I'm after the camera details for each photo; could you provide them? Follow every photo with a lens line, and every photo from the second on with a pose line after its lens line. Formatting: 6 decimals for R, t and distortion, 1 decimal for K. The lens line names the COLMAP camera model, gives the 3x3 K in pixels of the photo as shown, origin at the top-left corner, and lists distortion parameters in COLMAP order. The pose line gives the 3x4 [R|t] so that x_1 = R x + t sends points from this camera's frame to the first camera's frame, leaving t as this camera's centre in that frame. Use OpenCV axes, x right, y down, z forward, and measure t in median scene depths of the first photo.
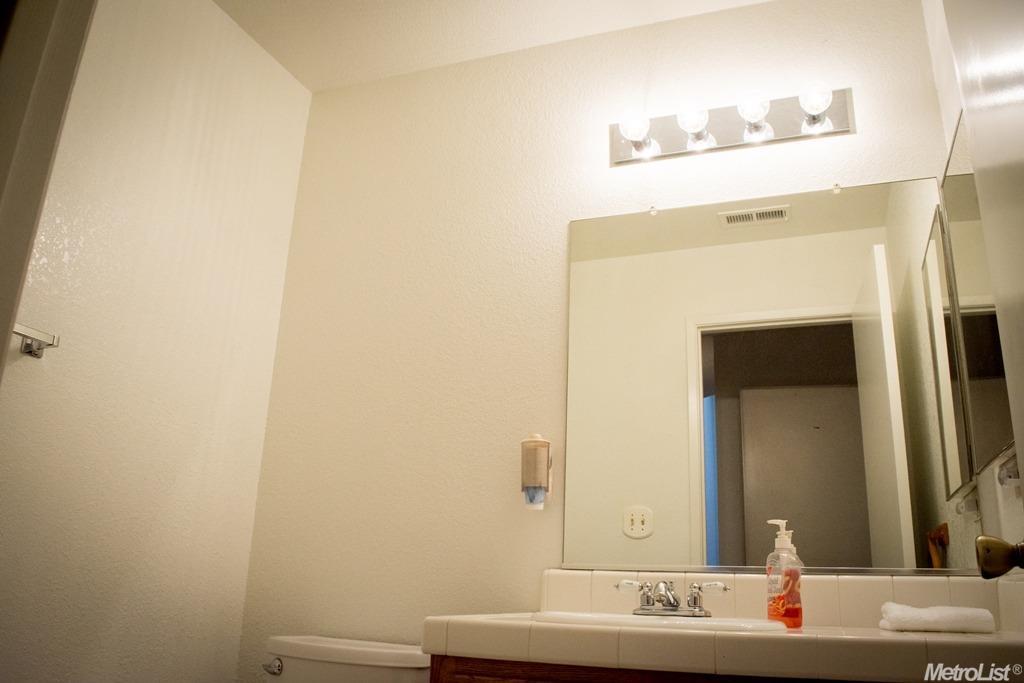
lens RADIAL K [[820.8, 0, 510.3], [0, 820.8, 327.5], [0, 0, 1]] dist [-0.092017, 0.017043]
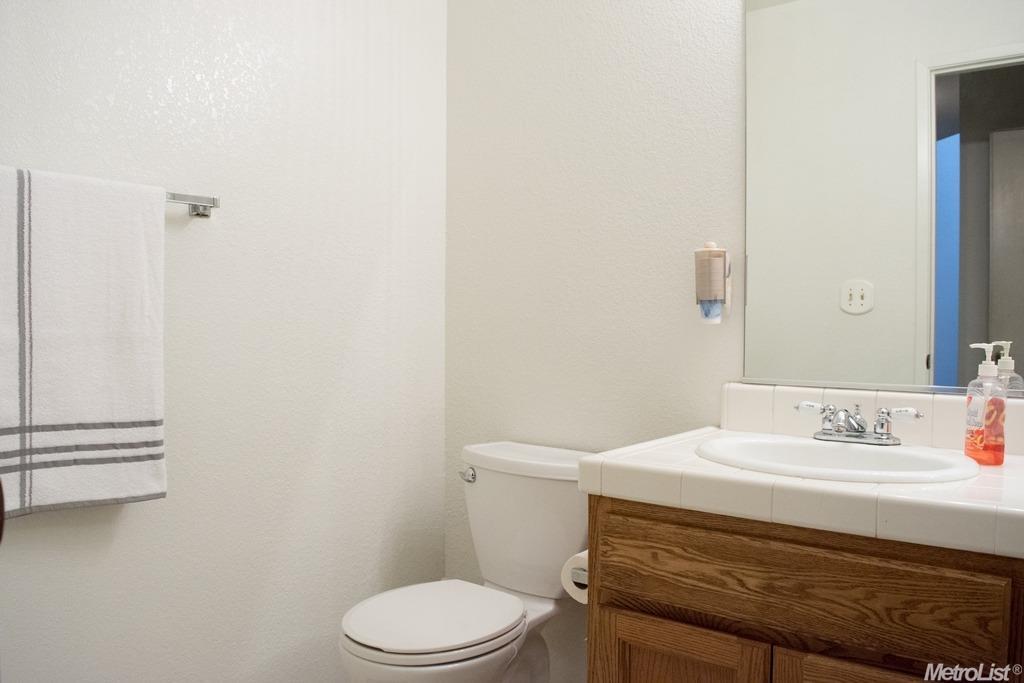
lens RADIAL K [[820.8, 0, 510.3], [0, 820.8, 327.5], [0, 0, 1]] dist [-0.092017, 0.017043]
pose [[0.952262, -0.029878, -0.303817, 0.102283], [0.125981, 0.944967, 0.301937, -0.091853], [0.278075, -0.325798, 0.903620, 0.092921]]
